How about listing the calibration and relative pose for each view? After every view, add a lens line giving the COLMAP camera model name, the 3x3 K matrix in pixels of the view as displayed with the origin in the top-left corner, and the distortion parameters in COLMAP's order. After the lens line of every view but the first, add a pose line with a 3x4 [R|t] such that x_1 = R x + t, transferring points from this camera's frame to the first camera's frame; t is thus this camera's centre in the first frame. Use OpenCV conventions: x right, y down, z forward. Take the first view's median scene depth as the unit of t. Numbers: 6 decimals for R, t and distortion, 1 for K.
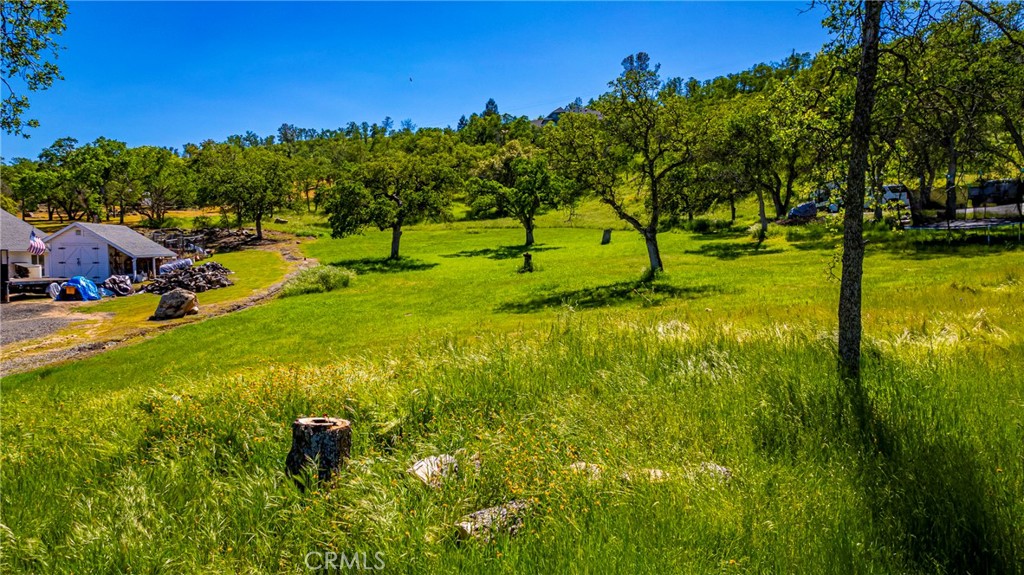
lens RADIAL K [[658.5, 0, 509.0], [0, 658.5, 289.2], [0, 0, 1]] dist [-0.071940, 0.076842]
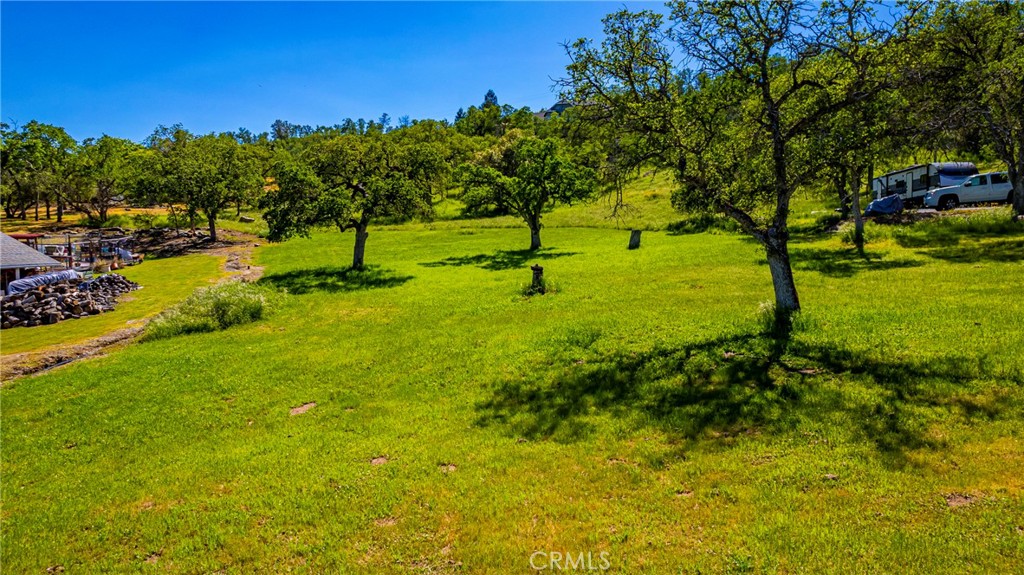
lens RADIAL K [[658.5, 0, 515.0], [0, 658.5, 287.6], [0, 0, 1]] dist [-0.071940, 0.076842]
pose [[0.999964, -0.000672, 0.008455, -0.000295], [0.000686, 0.999998, -0.001634, -0.018290], [-0.008454, 0.001640, 0.999963, 0.190705]]
